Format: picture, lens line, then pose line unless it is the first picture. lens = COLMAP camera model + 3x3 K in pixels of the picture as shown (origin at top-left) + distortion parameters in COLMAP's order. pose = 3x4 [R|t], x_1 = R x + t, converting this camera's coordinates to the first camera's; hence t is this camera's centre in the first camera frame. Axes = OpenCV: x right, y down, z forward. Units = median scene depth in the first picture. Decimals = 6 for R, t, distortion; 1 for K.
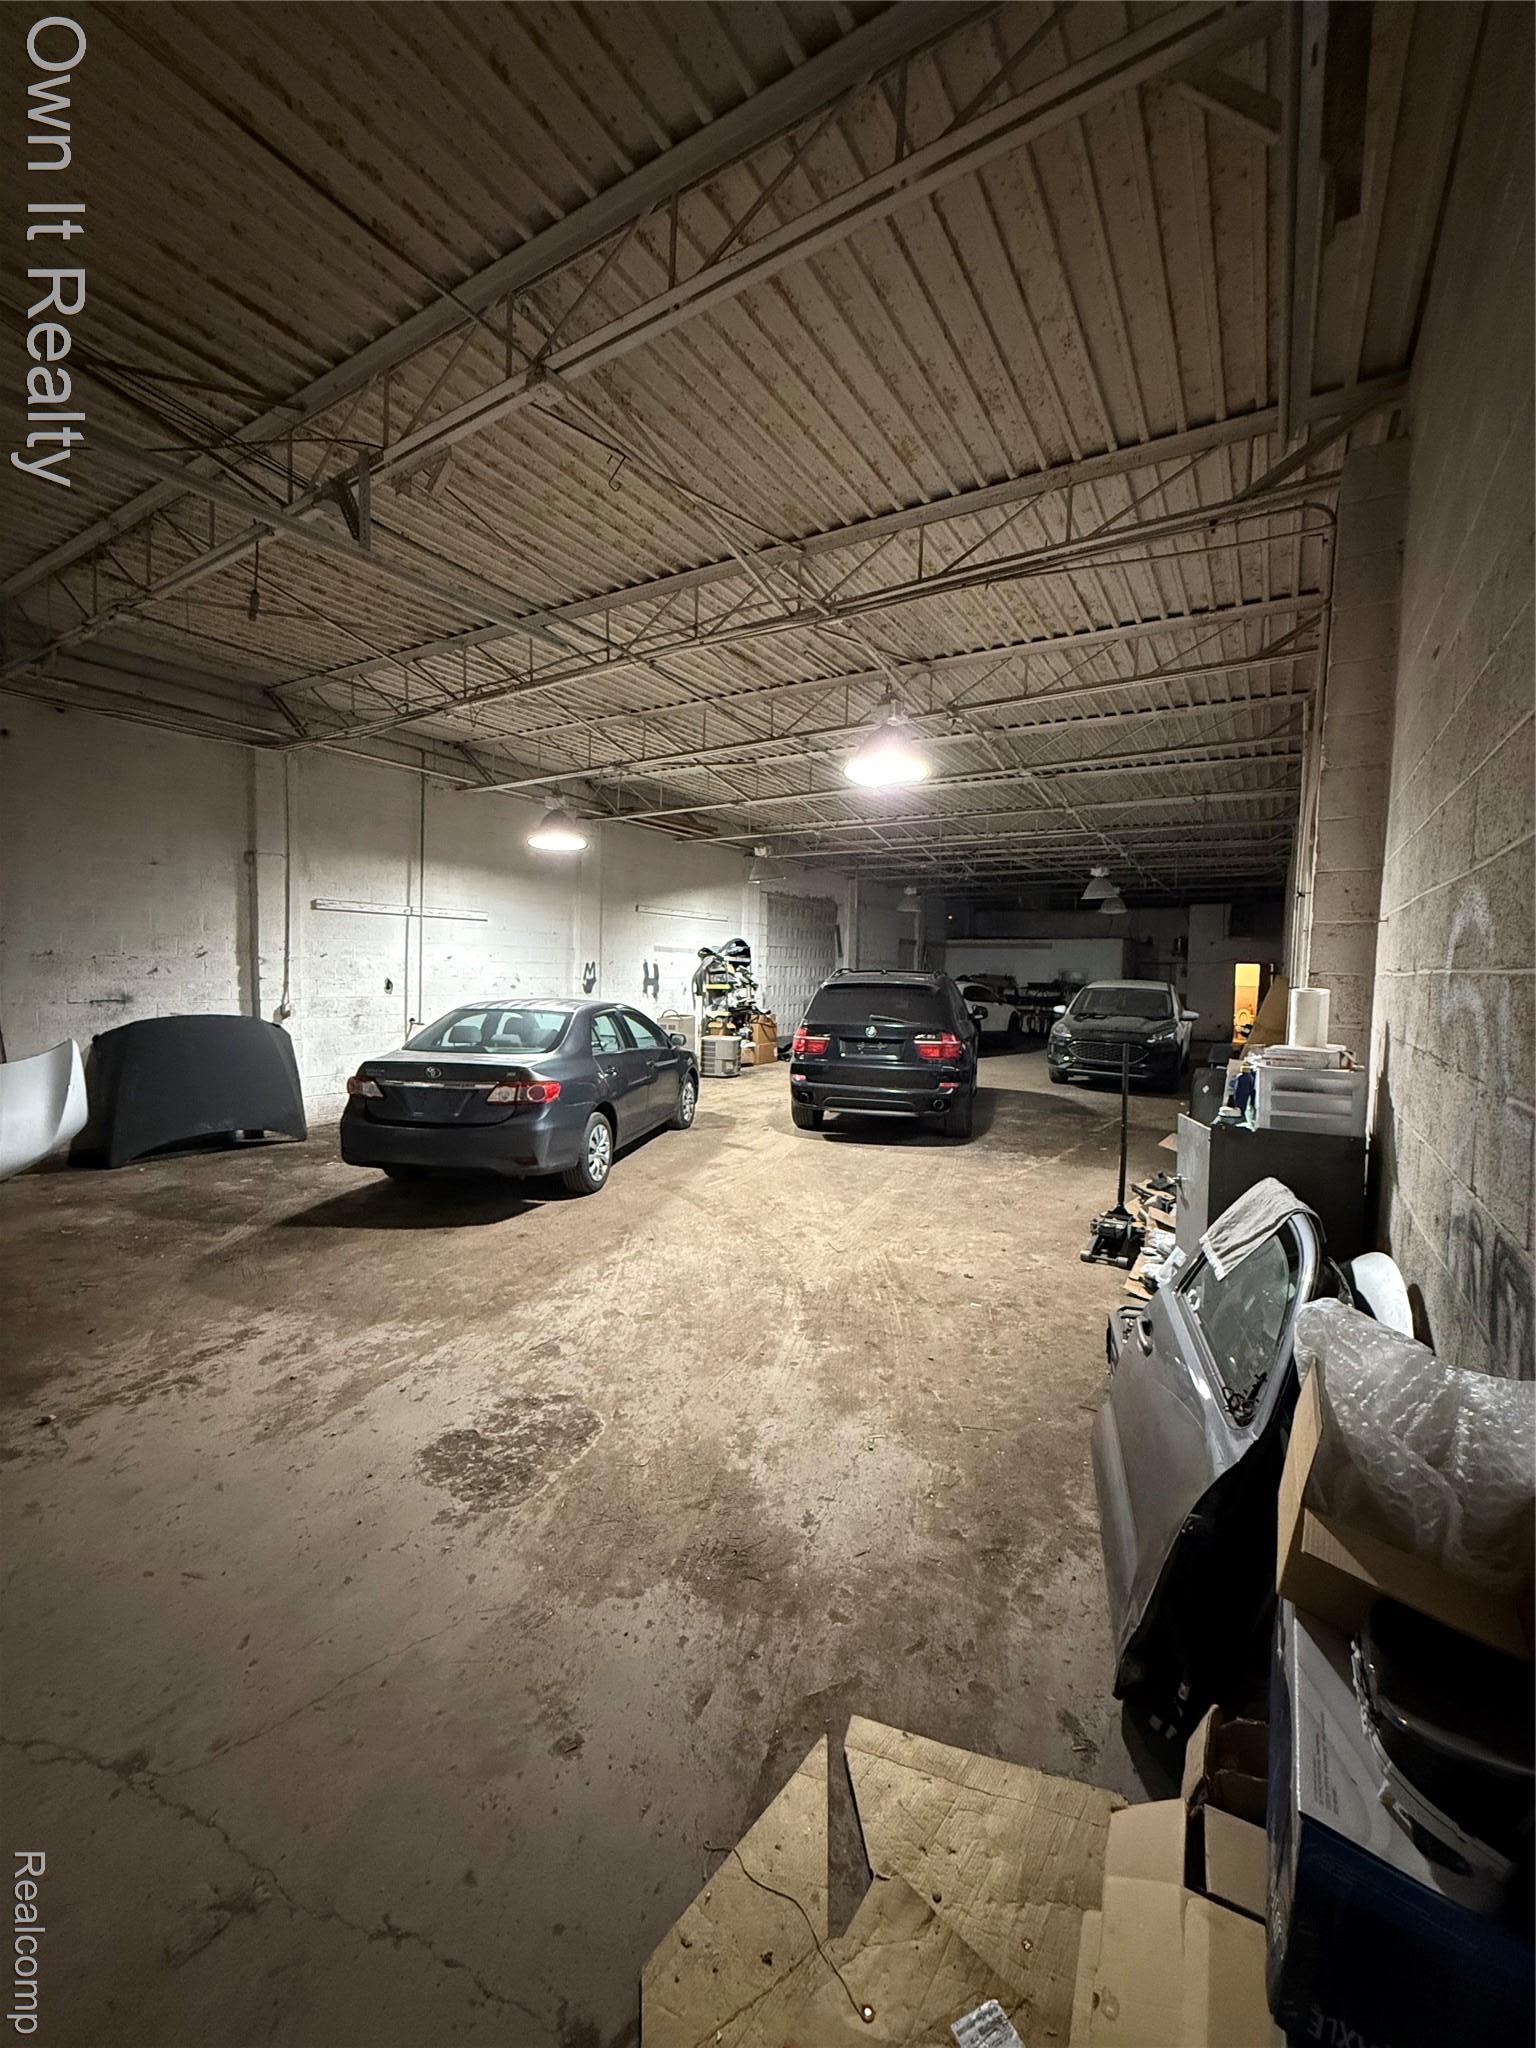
lens RADIAL K [[813.0, 0, 764.1], [0, 813.0, 1015.6], [0, 0, 1]] dist [-0.002002, 0.000355]
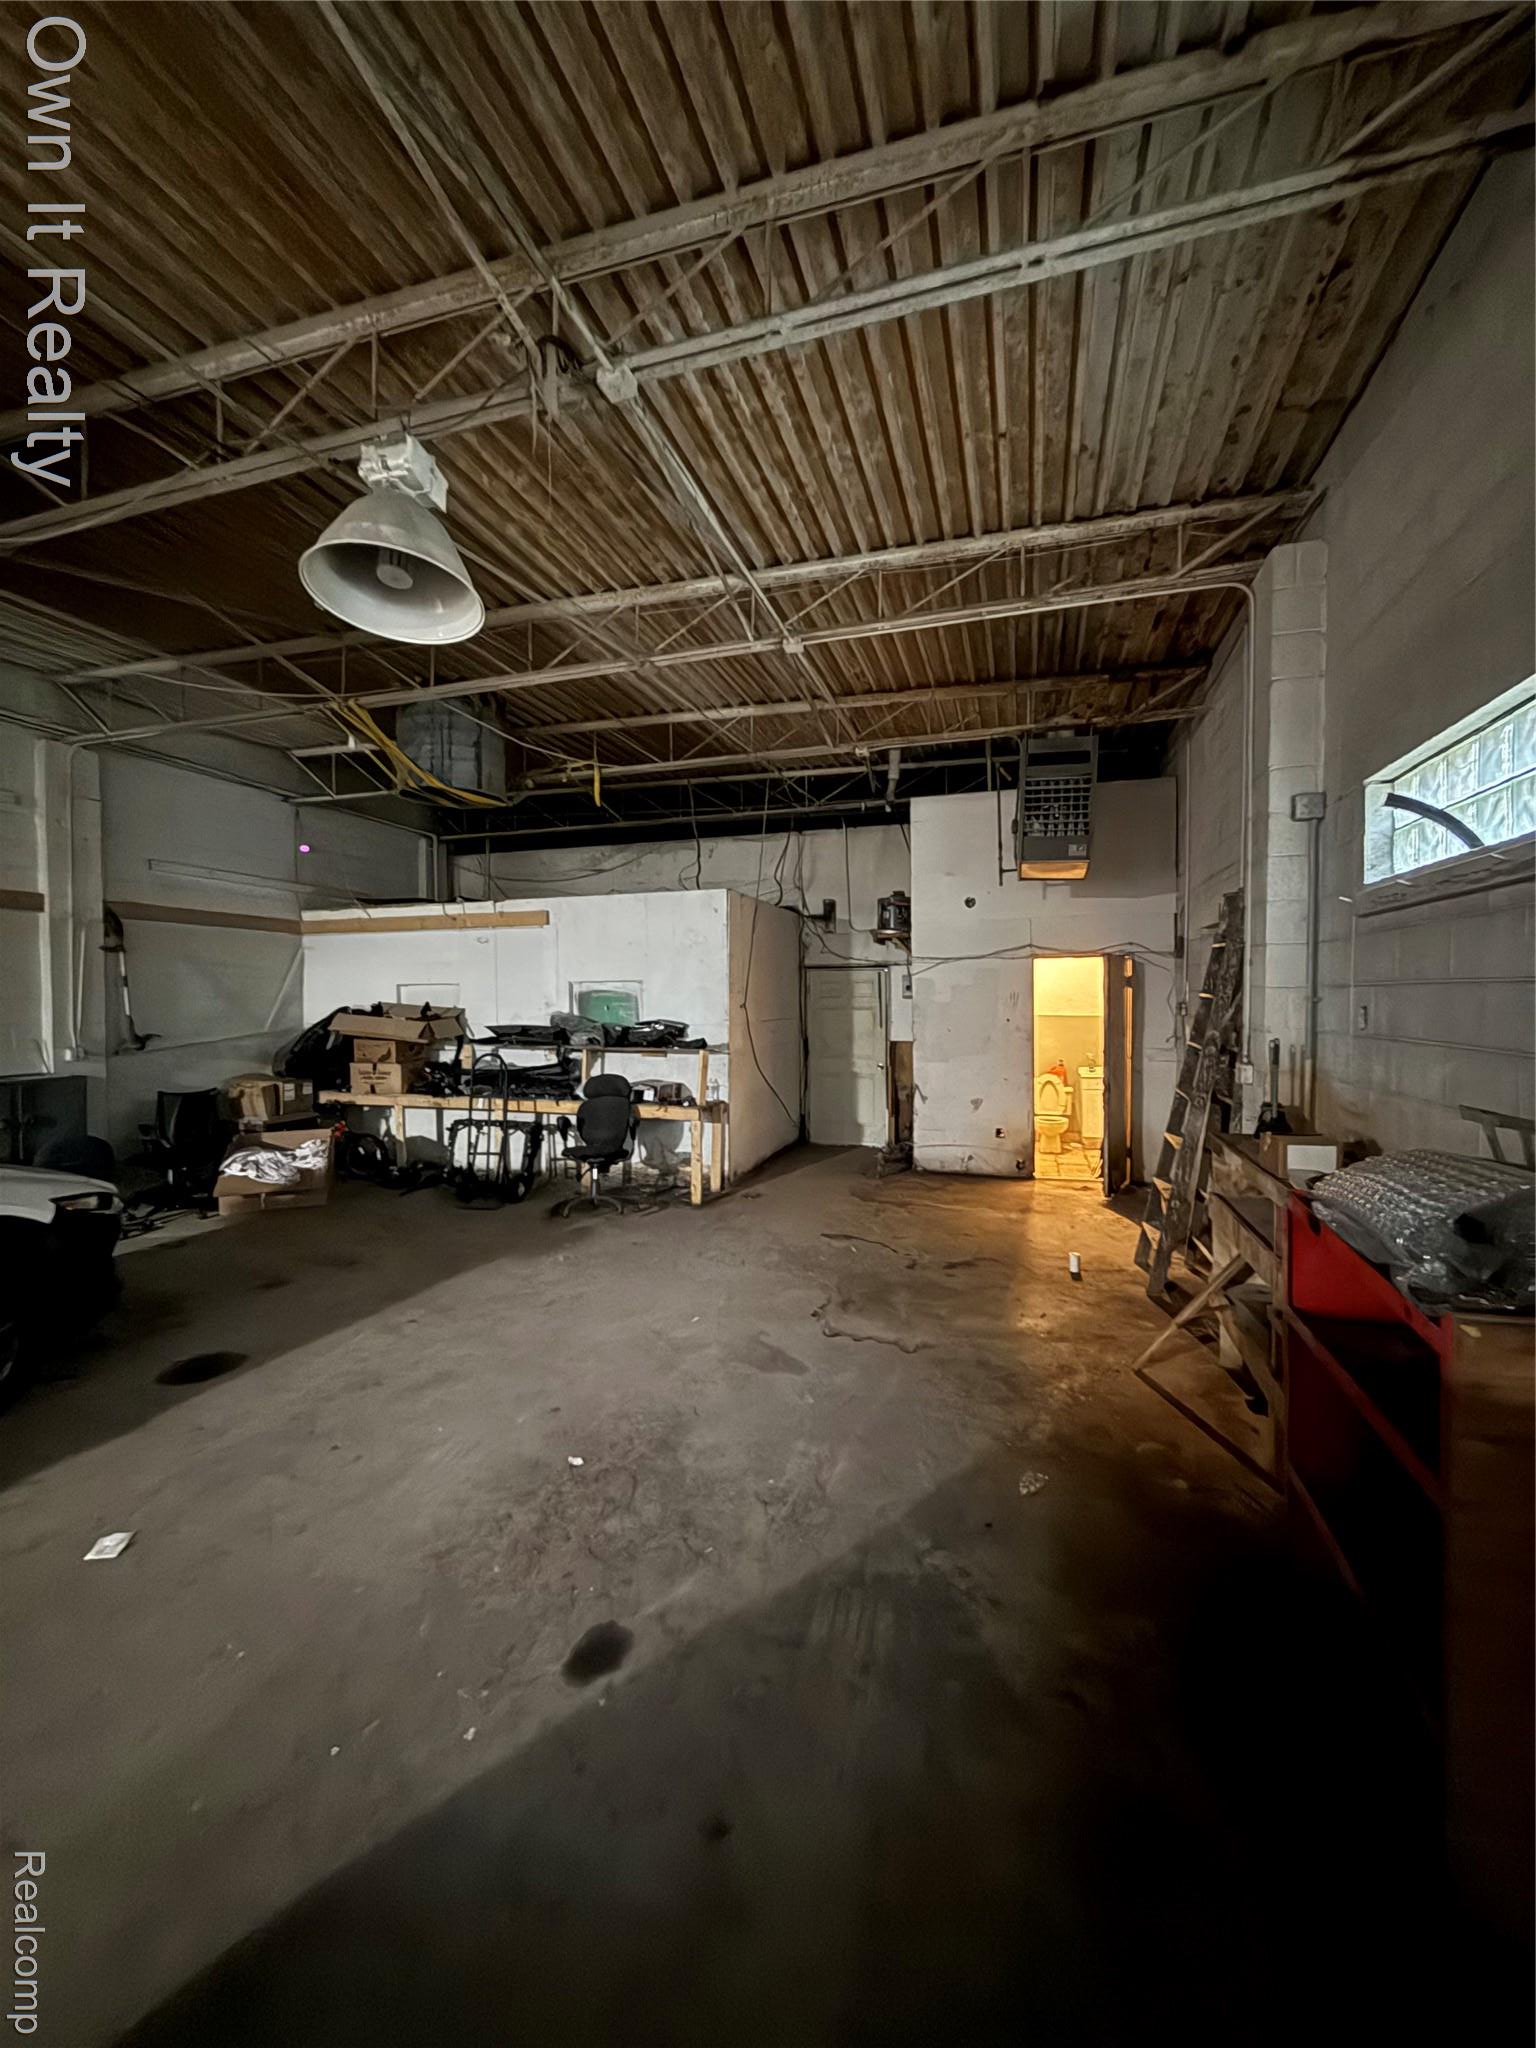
lens RADIAL K [[813.0, 0, 771.2], [0, 813.0, 1019.7], [0, 0, 1]] dist [-0.002002, 0.000355]
pose [[0.969538, -0.028734, 0.243249, 0.355845], [0.035631, 0.999077, -0.024001, -0.030806], [-0.242335, 0.031937, 0.969667, 0.638020]]
